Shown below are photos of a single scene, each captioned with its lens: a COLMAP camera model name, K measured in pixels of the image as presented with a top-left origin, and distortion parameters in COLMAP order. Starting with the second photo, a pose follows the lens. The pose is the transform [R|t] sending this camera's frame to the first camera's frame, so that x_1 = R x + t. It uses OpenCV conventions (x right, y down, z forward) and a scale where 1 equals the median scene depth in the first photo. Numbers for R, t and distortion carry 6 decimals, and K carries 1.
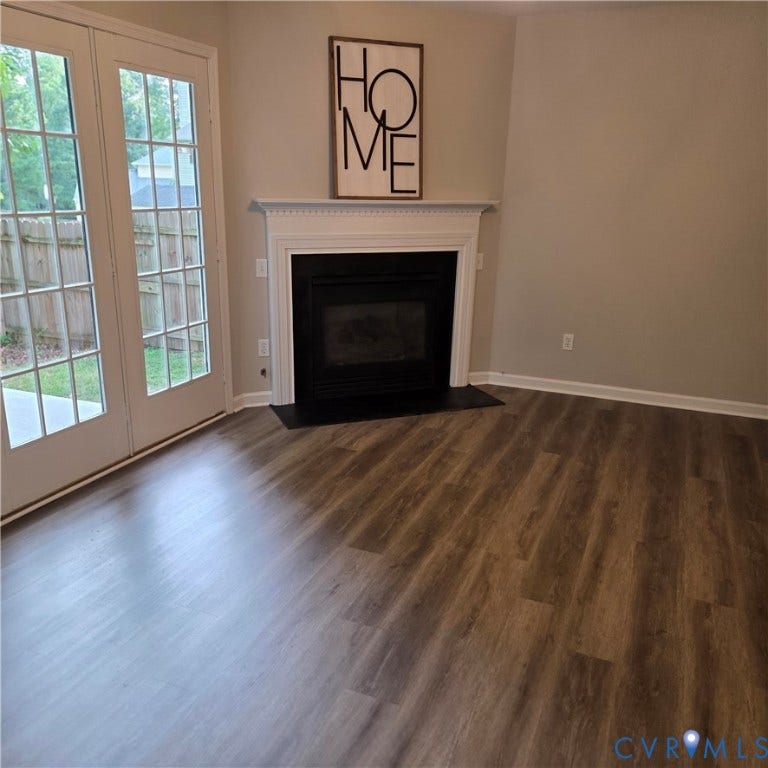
lens RADIAL K [[675.6, 0, 379.9], [0, 675.6, 391.3], [0, 0, 1]] dist [0.060263, -0.010756]
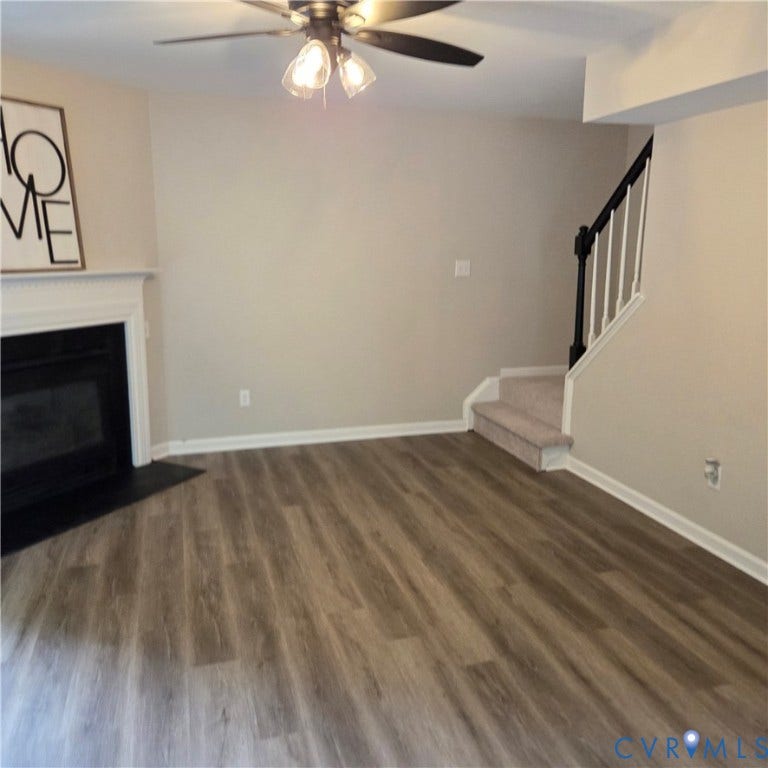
lens RADIAL K [[685.1, 0, 382.4], [0, 685.1, 363.5], [0, 0, 1]] dist [0.052747, -0.012905]
pose [[0.760263, -0.126805, 0.637119, -0.254644], [0.196819, 0.979628, -0.039887, -0.047322], [-0.619082, 0.155722, 0.769733, 0.065487]]
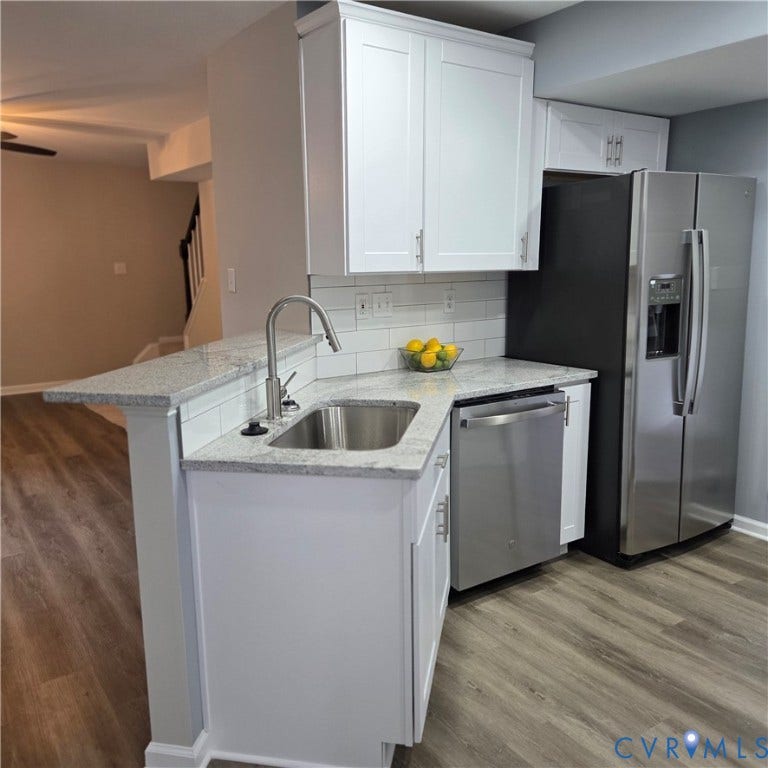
lens RADIAL K [[685.1, 0, 382.4], [0, 685.1, 363.5], [0, 0, 1]] dist [0.052747, -0.012905]
pose [[0.527961, -0.151386, 0.835667, -0.542408], [0.262956, 0.964769, 0.008641, 0.177435], [-0.807534, 0.215182, 0.549169, -0.621609]]
